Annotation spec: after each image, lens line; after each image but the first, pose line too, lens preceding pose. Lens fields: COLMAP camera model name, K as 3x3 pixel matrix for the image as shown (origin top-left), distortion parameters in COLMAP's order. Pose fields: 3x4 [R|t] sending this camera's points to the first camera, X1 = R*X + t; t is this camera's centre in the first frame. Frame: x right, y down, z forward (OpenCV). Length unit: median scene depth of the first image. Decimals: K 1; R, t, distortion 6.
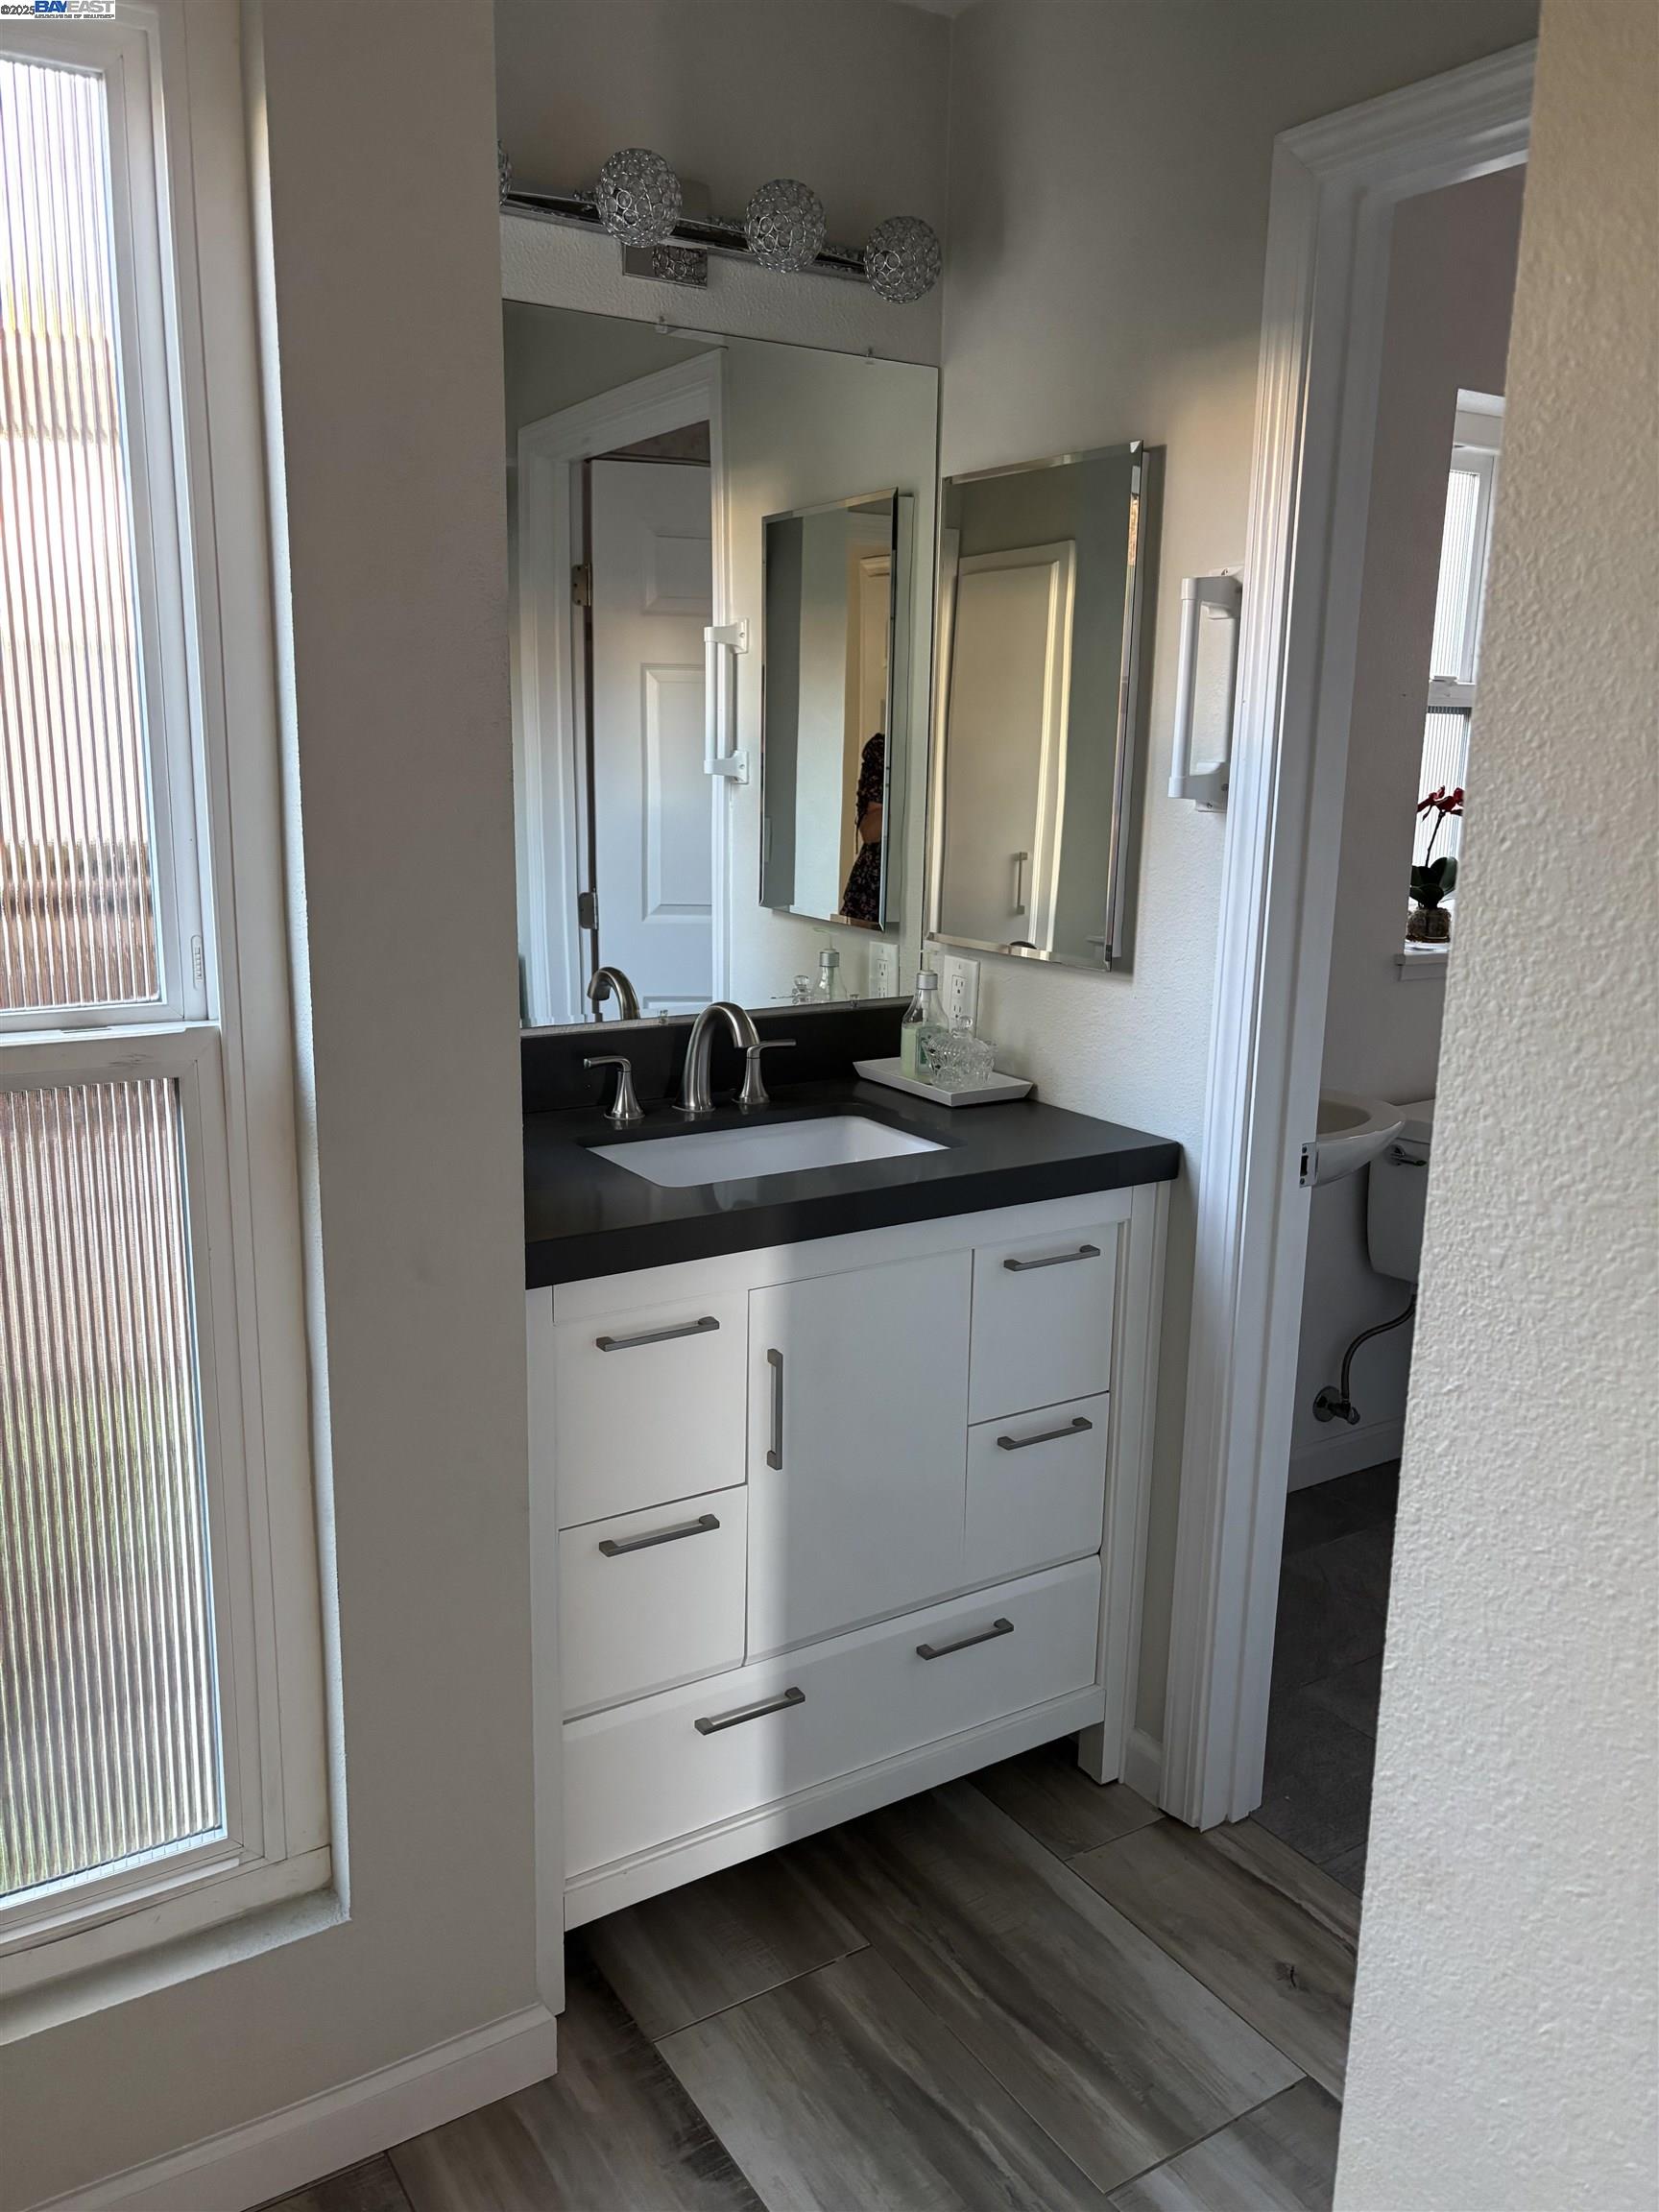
lens RADIAL K [[1693.5, 0, 841.3], [0, 1693.5, 1097.7], [0, 0, 1]] dist [0.040248, -0.008785]
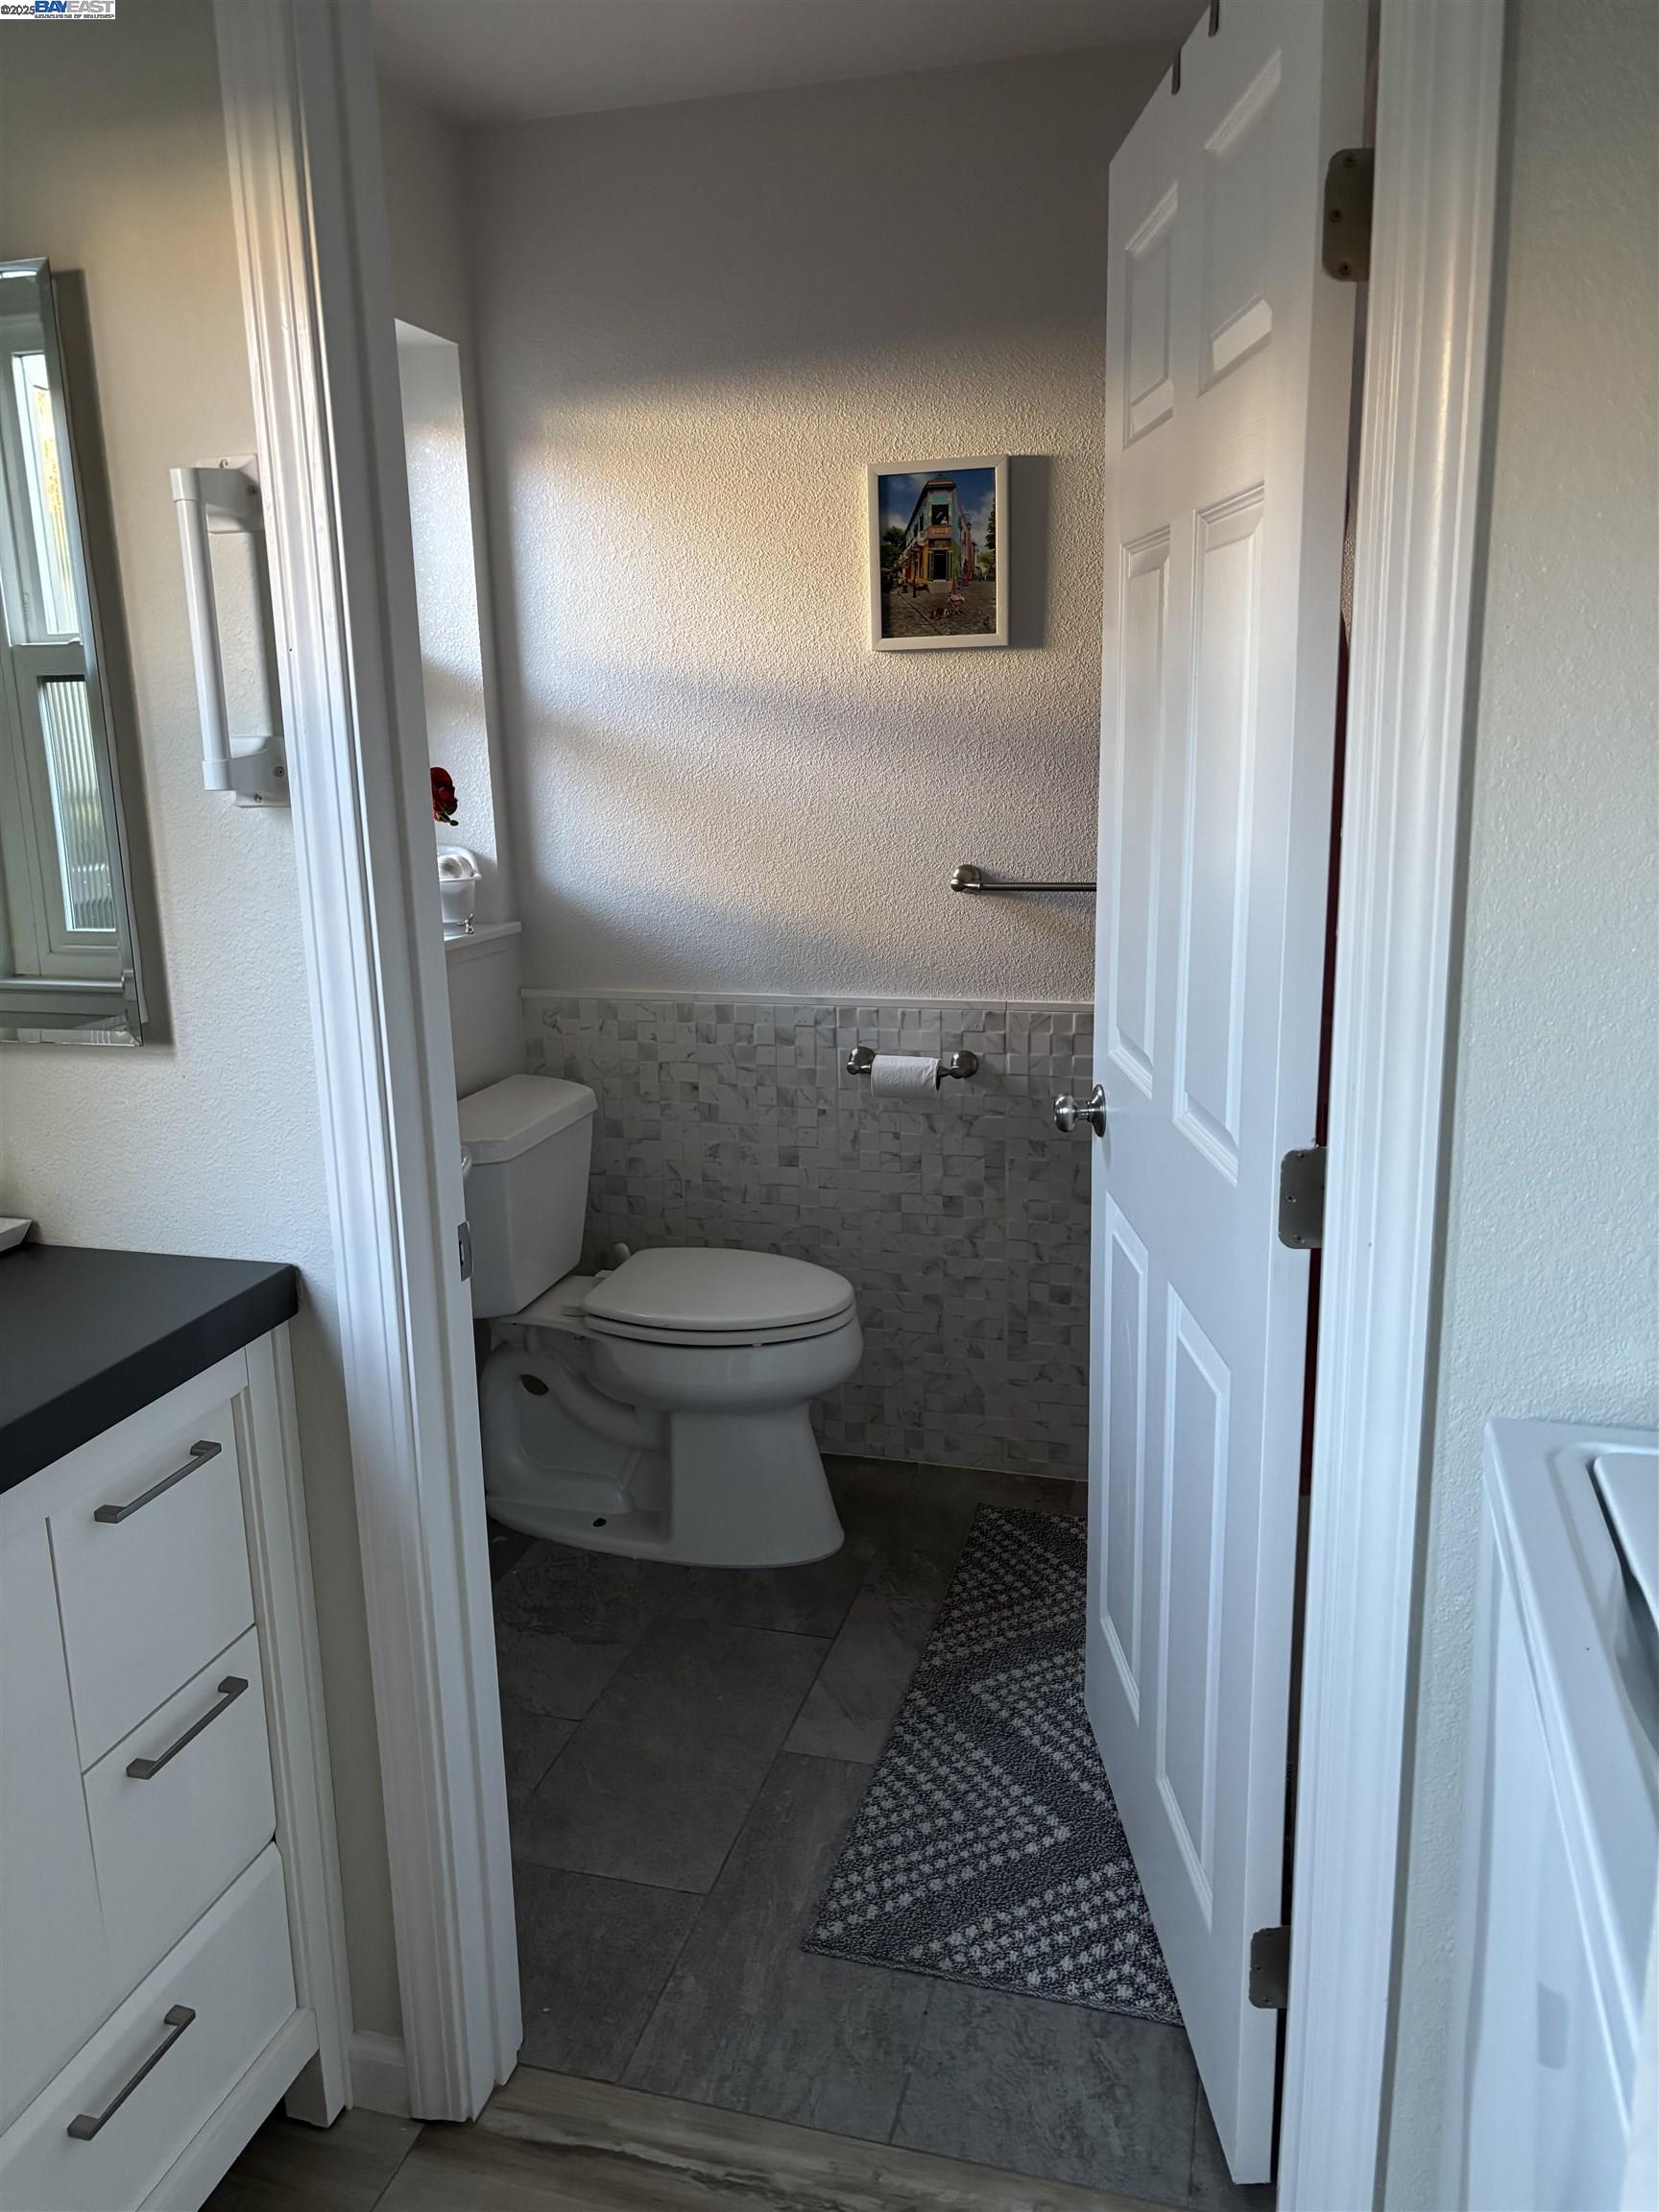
lens RADIAL K [[1688.5, 0, 829.5], [0, 1688.5, 1106.0], [0, 0, 1]] dist [0.004942, -0.003597]
pose [[0.756907, -0.183877, 0.627121, -0.066756], [0.166687, 0.982182, 0.086800, -0.065184], [-0.631907, 0.038833, 0.774071, 0.299377]]
